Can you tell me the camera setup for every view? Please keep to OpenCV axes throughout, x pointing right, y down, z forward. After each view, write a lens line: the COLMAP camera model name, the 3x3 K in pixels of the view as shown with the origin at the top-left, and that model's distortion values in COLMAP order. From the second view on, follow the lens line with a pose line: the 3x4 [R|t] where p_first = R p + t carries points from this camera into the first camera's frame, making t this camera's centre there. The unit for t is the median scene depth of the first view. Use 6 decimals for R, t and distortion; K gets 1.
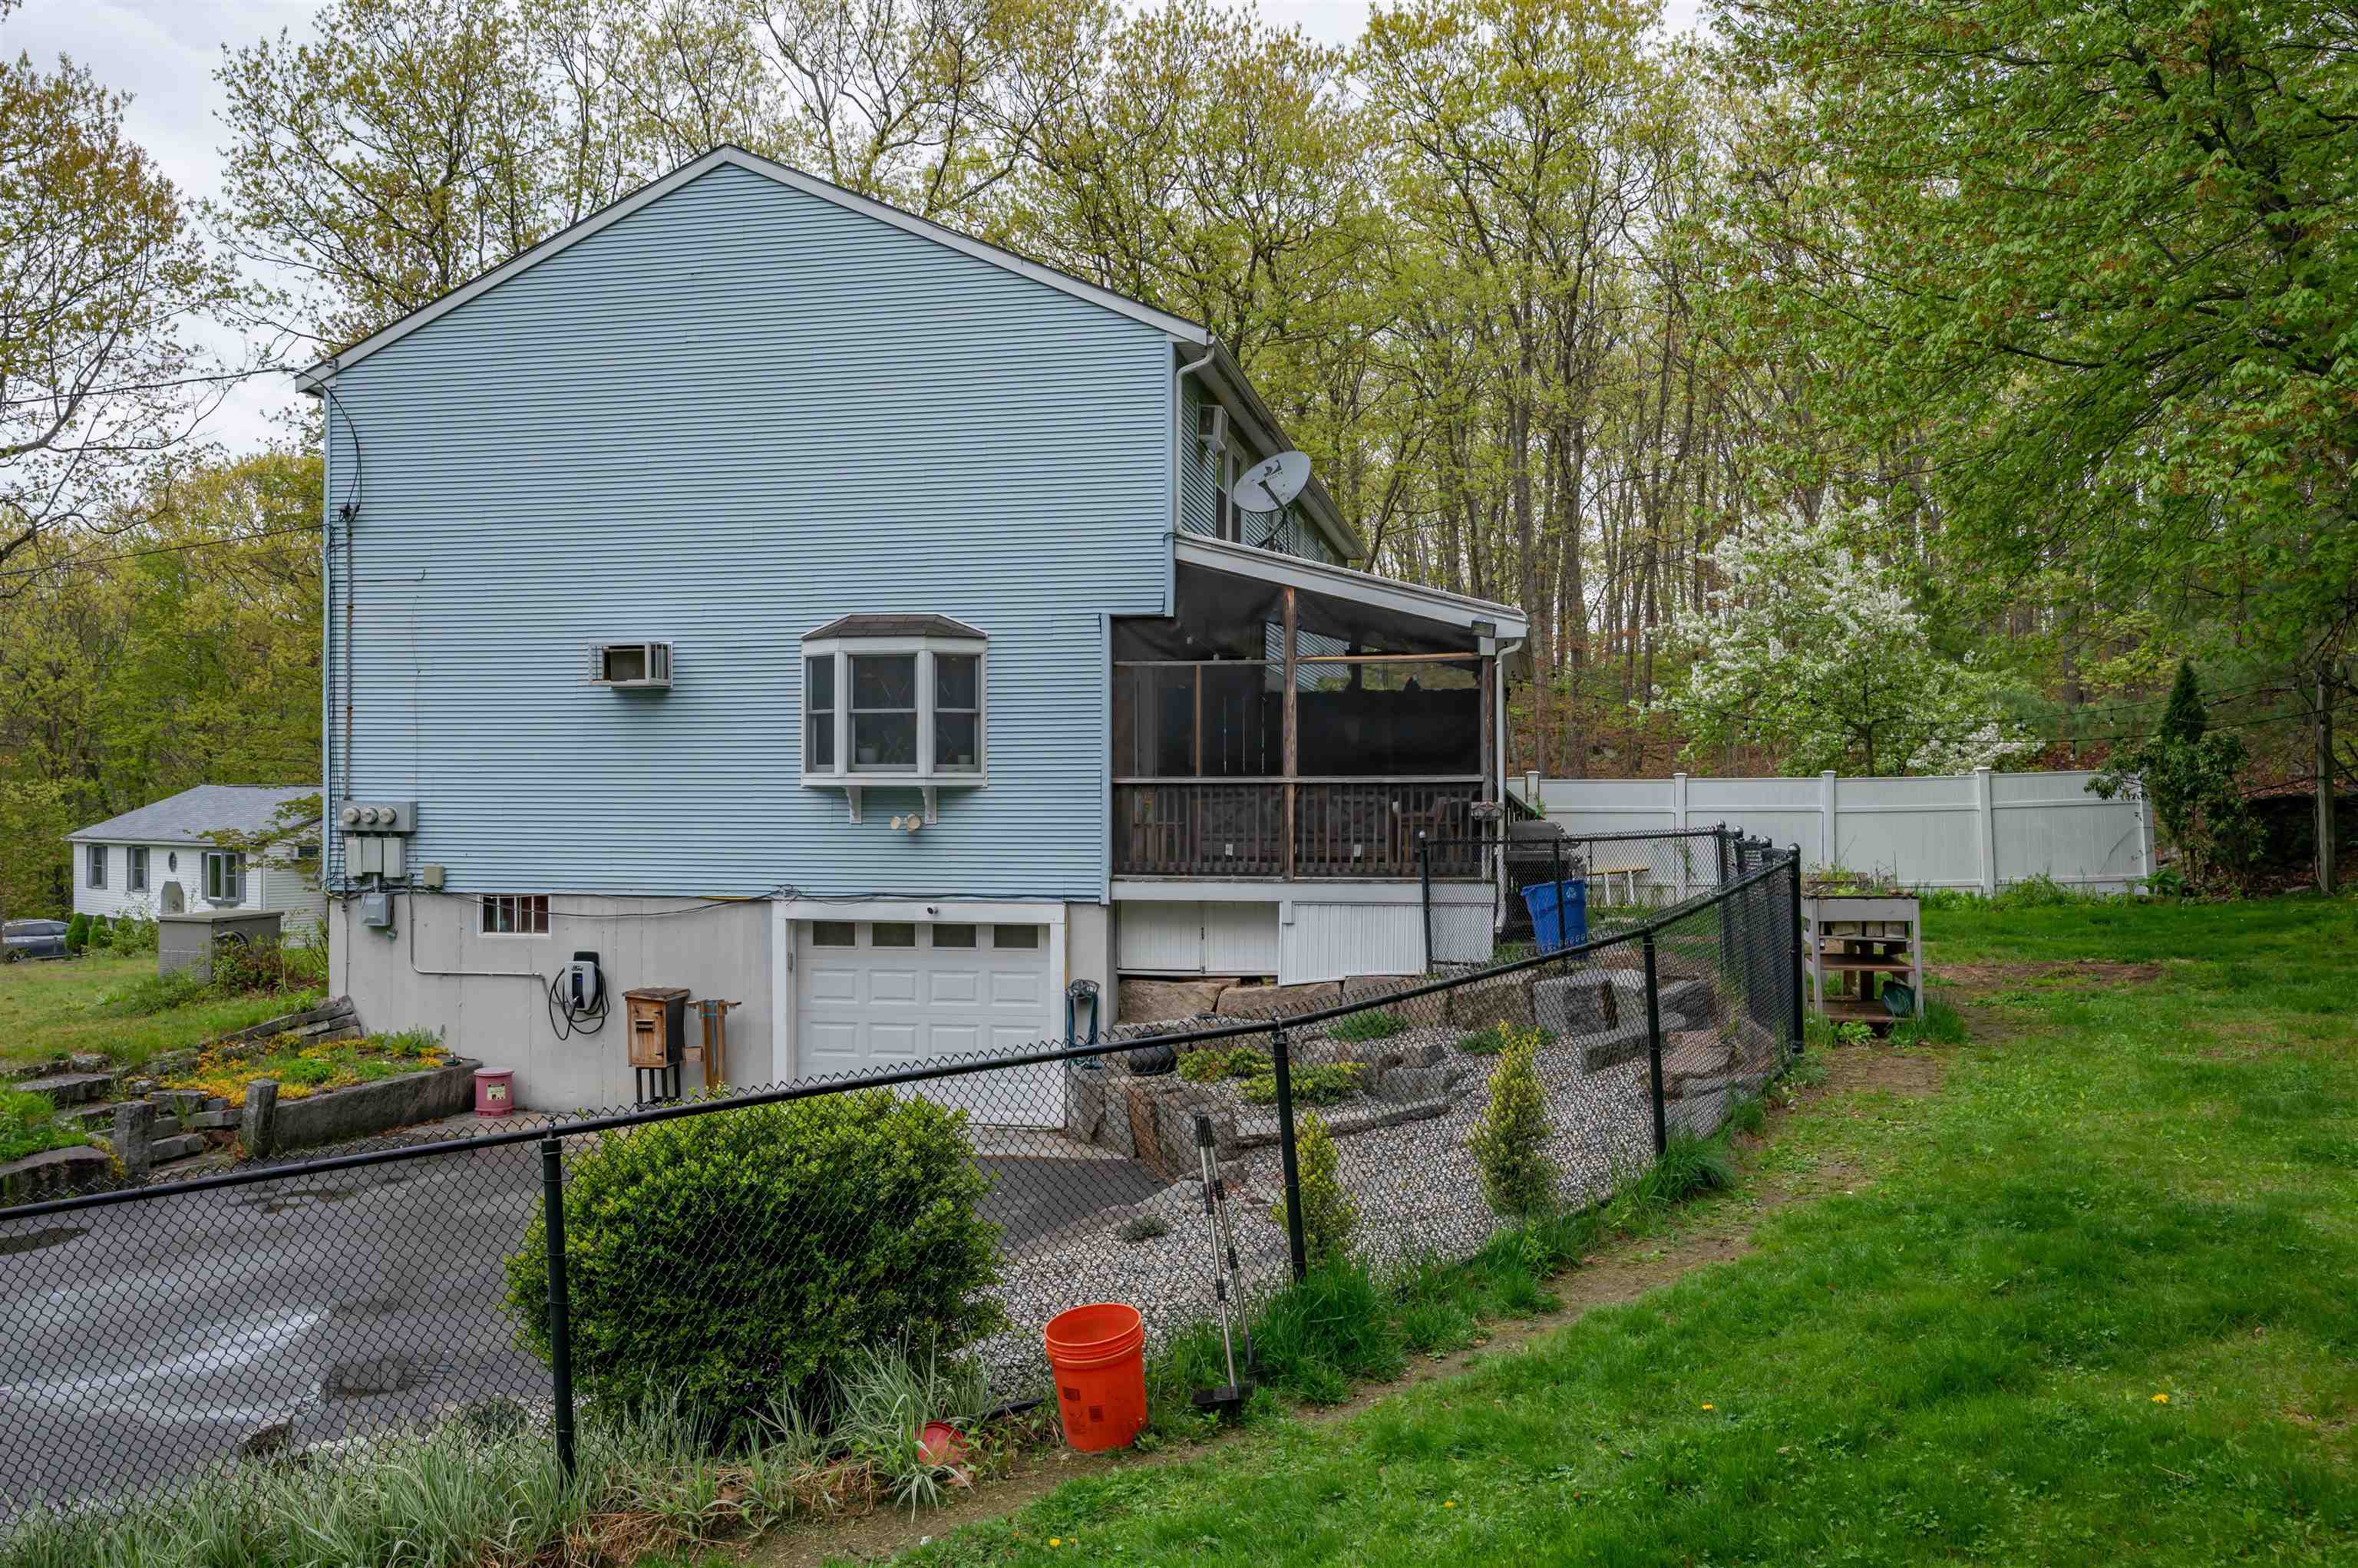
lens RADIAL K [[1760.0, 0, 1182.8], [0, 1760.0, 807.2], [0, 0, 1]] dist [-0.005087, -0.000158]
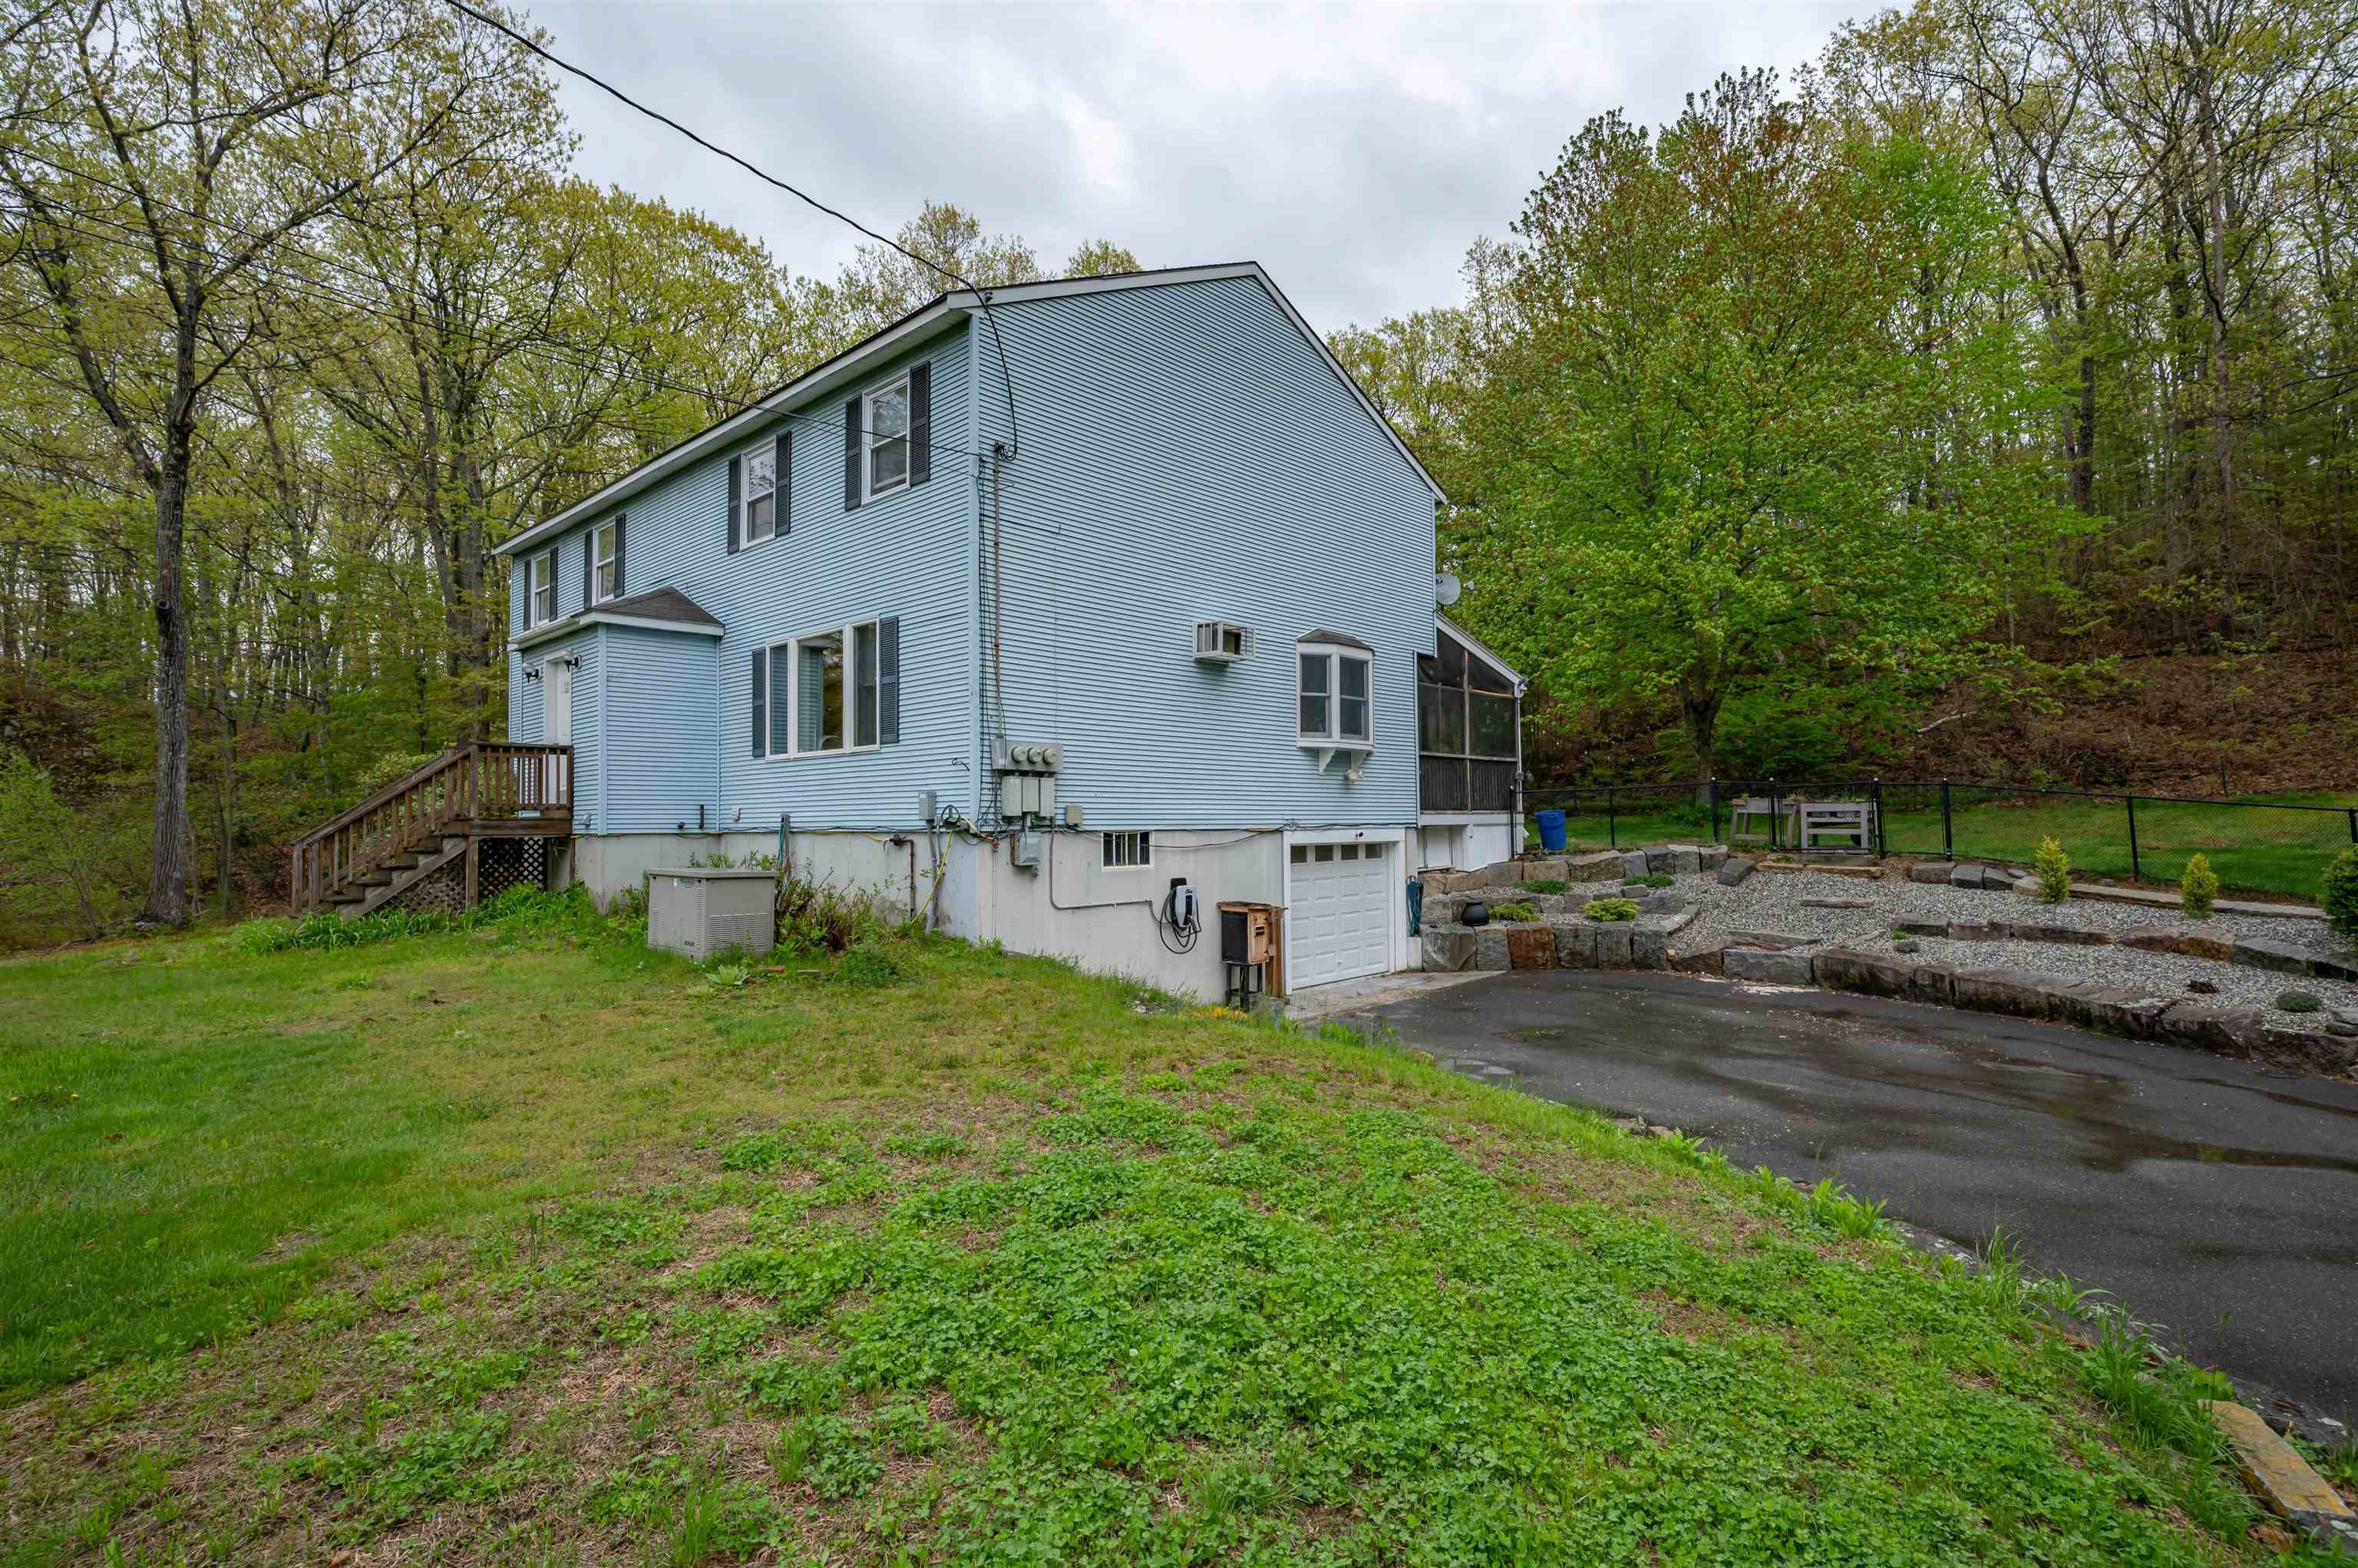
lens RADIAL K [[1124.8, 0, 1169.9], [0, 1124.8, 775.3], [0, 0, 1]] dist [0.000654, 0.000649]
pose [[0.528434, 0.028437, 0.848498, -1.033699], [0.001751, 0.999400, -0.034585, 0.041283], [-0.848973, 0.019762, 0.528067, 0.633677]]
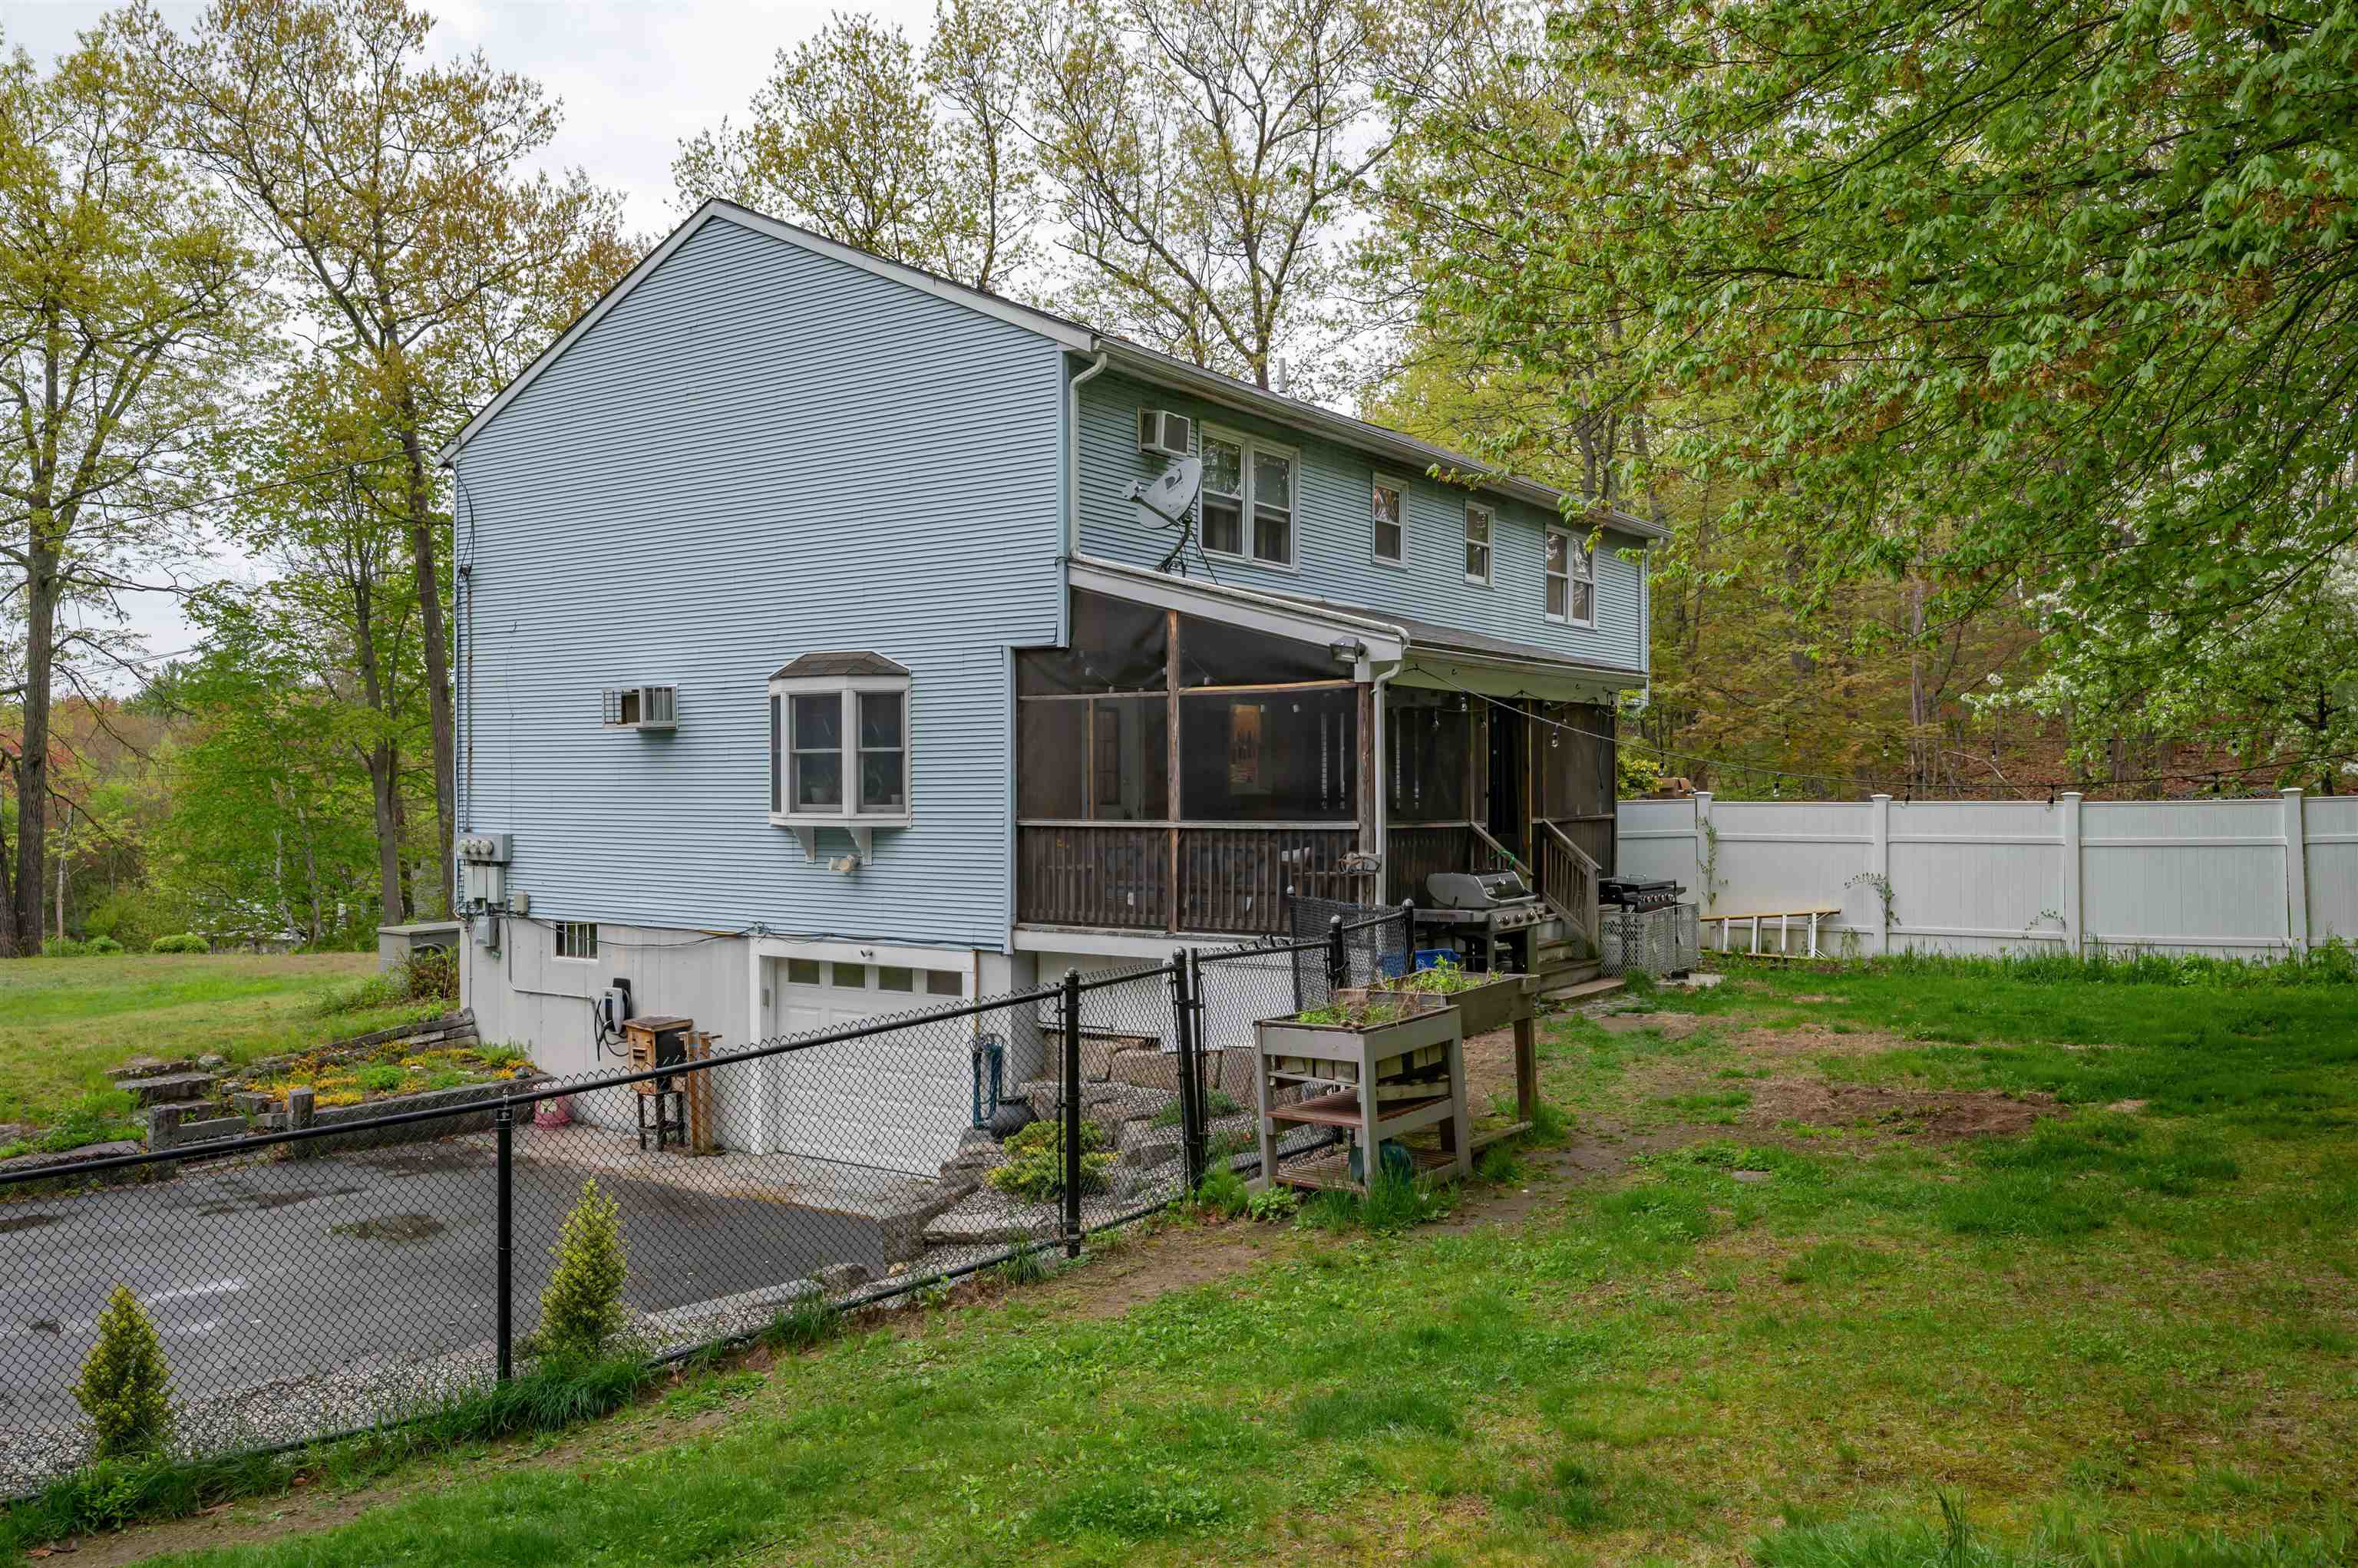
lens RADIAL K [[1760.0, 0, 1176.8], [0, 1760.0, 779.9], [0, 0, 1]] dist [-0.005087, -0.000158]
pose [[0.919395, -0.005194, -0.393301, 0.403944], [0.005496, 0.999985, -0.000358, -0.036785], [0.393297, -0.001832, 0.919410, 0.166129]]
